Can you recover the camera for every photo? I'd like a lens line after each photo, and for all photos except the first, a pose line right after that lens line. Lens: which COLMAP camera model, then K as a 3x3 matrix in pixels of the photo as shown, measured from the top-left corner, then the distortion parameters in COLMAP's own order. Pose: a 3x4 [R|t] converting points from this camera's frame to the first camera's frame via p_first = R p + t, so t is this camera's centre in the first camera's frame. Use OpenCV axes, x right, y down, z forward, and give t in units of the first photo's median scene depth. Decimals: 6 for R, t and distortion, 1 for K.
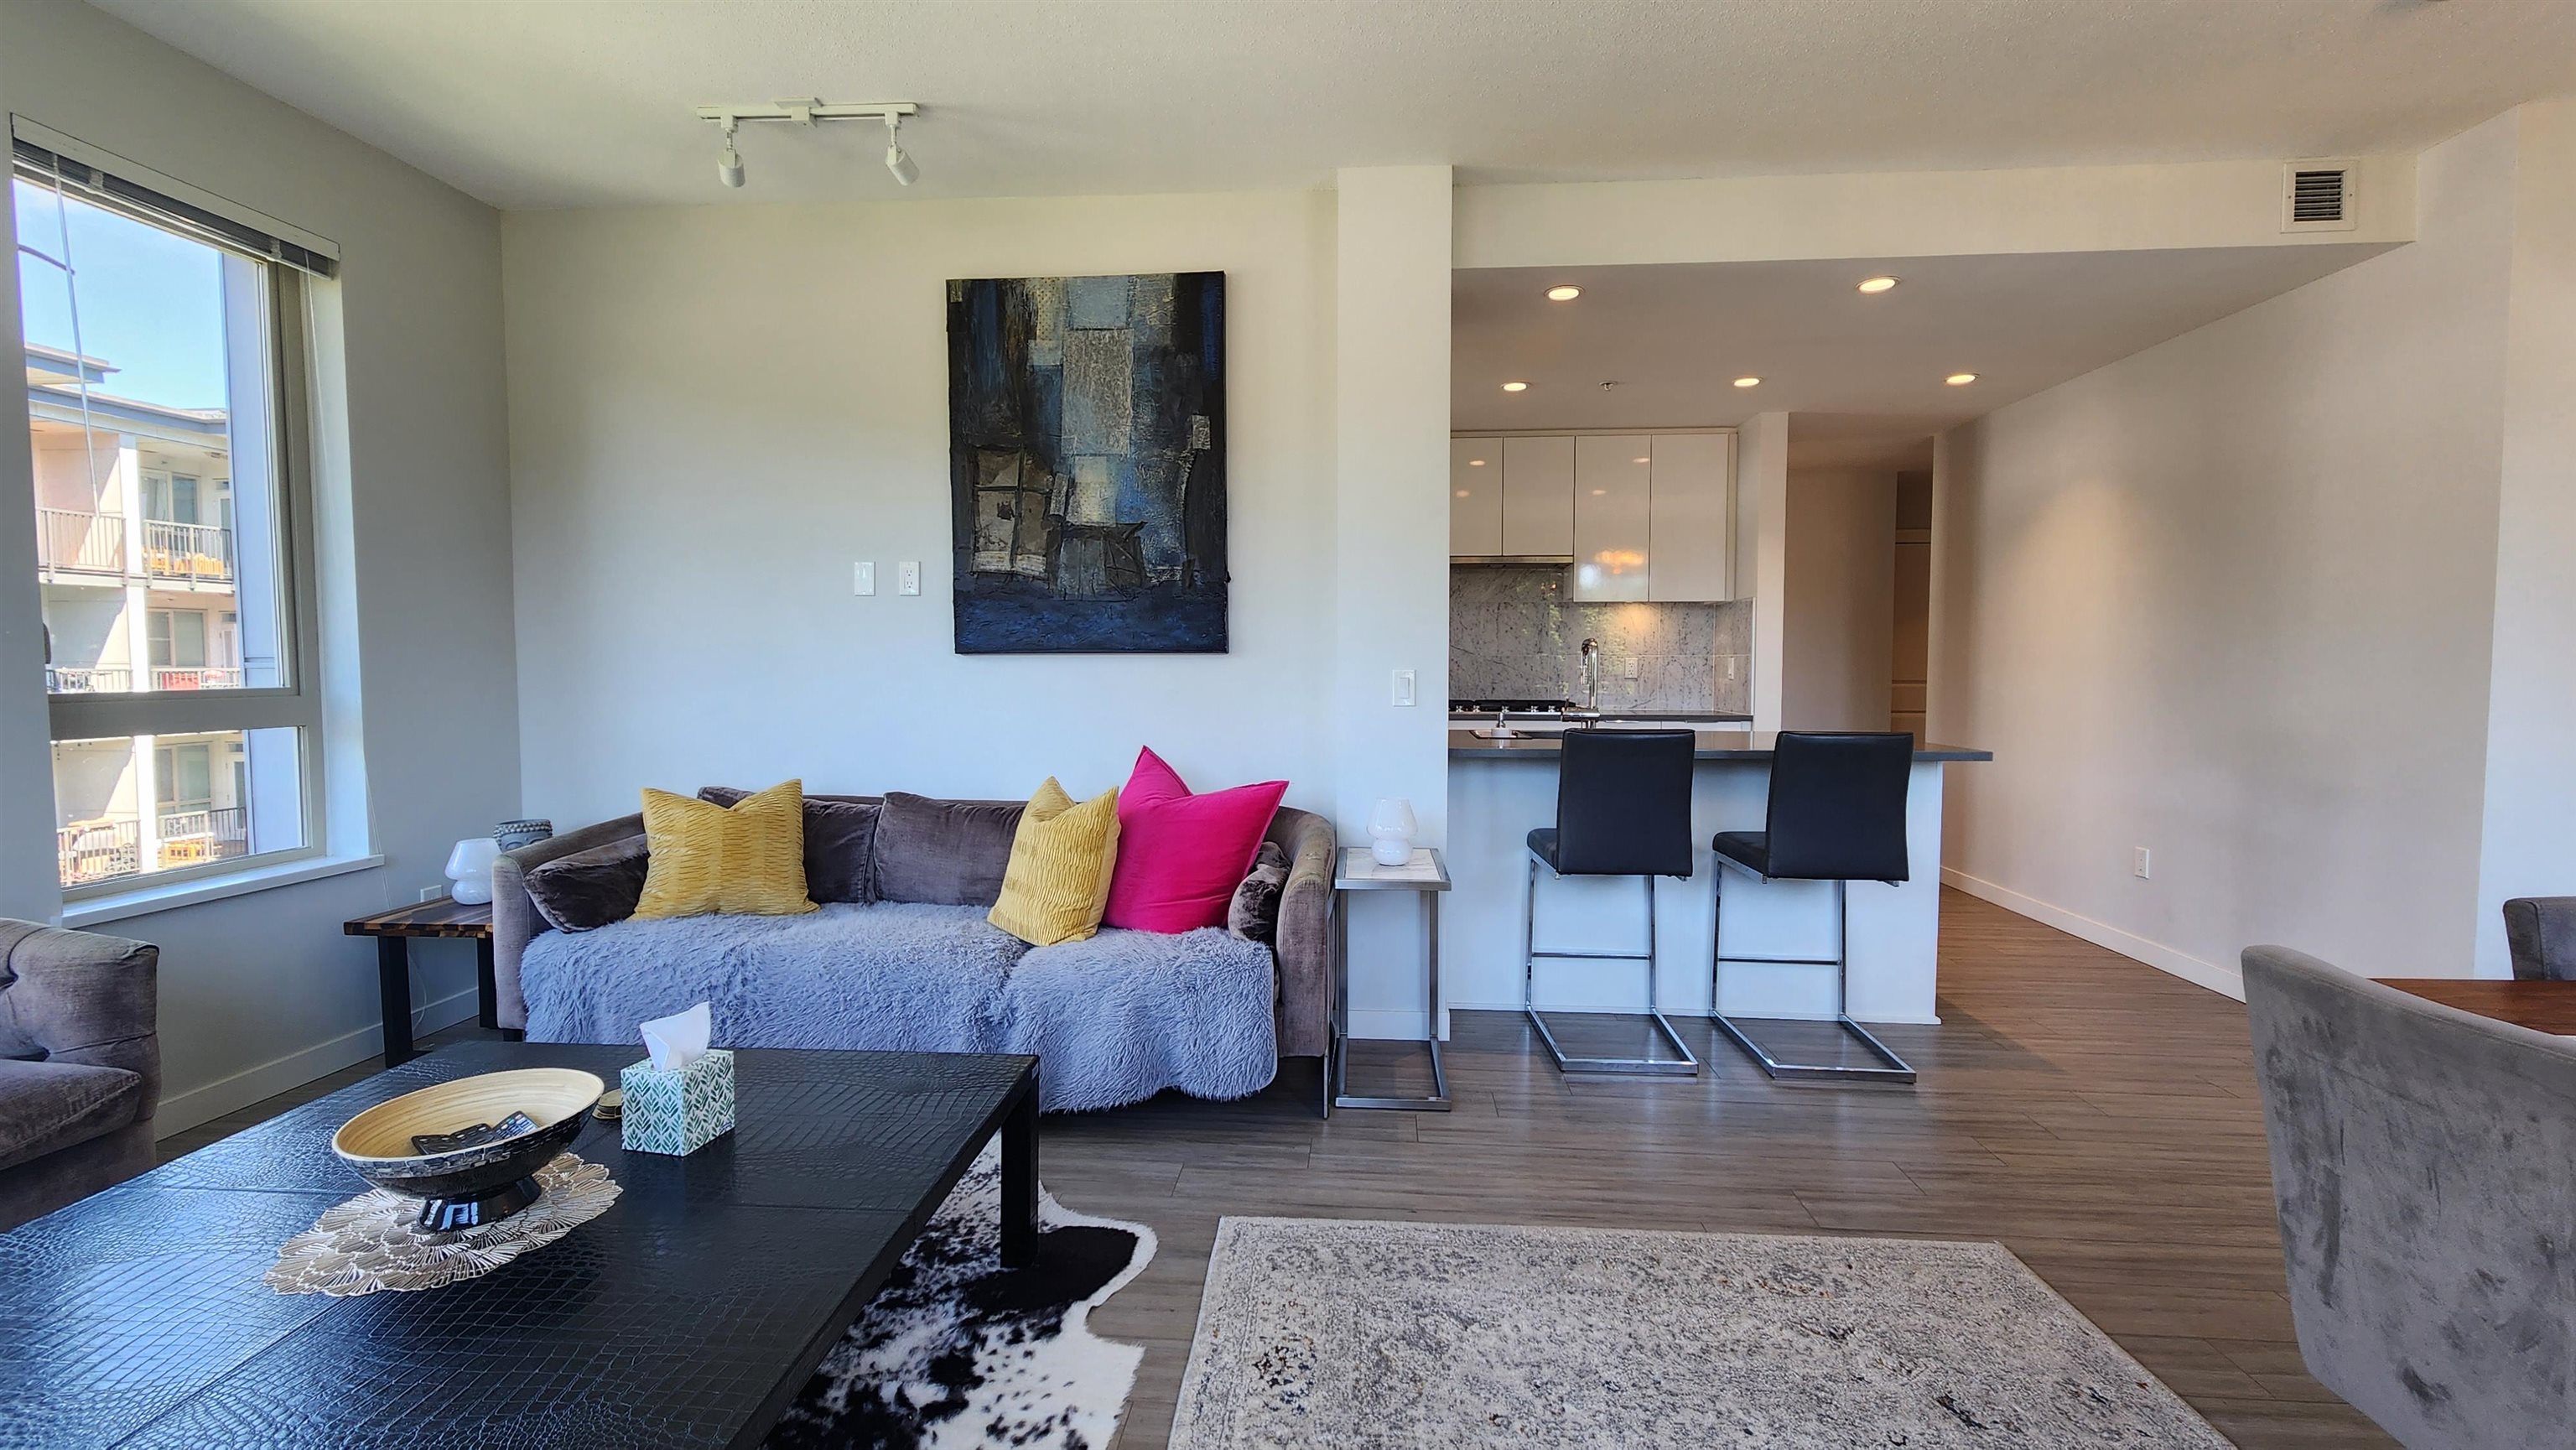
lens RADIAL K [[1058.4, 0, 1286.5], [0, 1058.4, 715.1], [0, 0, 1]] dist [0.000998, 0.000318]
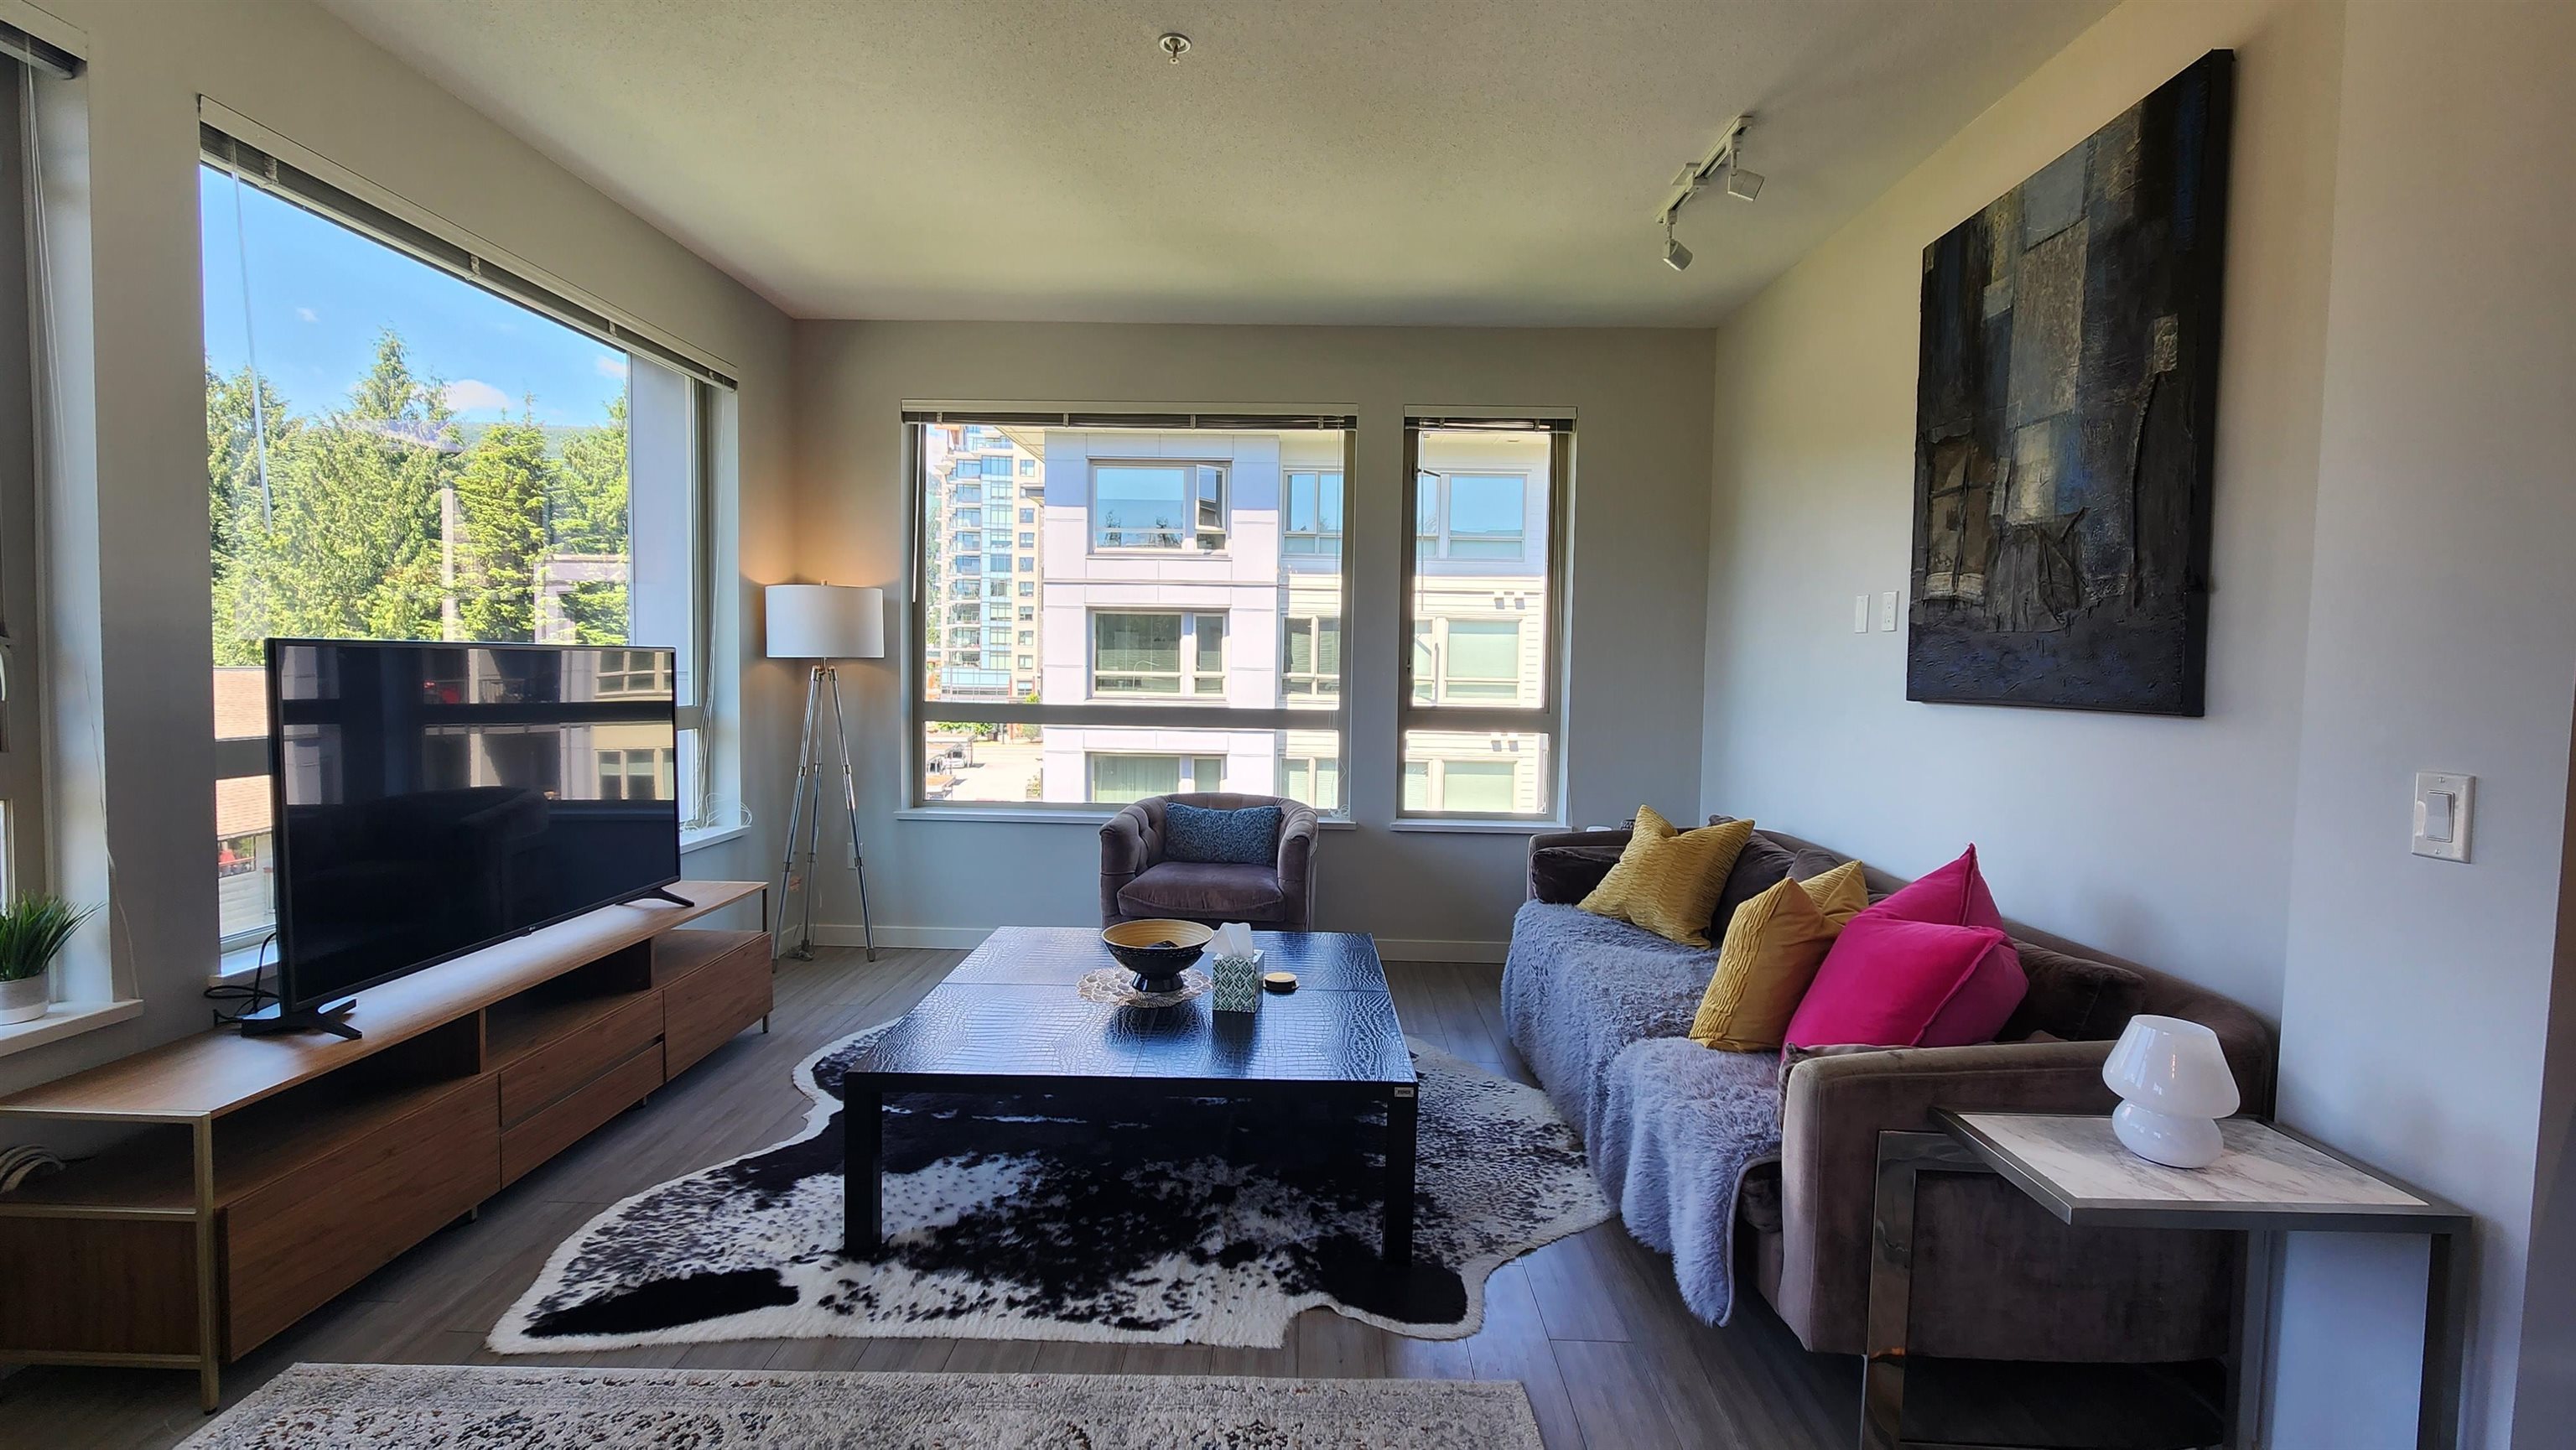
lens RADIAL K [[1058.4, 0, 1286.5], [0, 1058.4, 715.1], [0, 0, 1]] dist [0.000998, 0.000318]
pose [[0.063213, 0.047812, -0.996854, 0.487840], [-0.081673, 0.995749, 0.042580, -0.044277], [0.994653, 0.078724, 0.066849, 0.481914]]
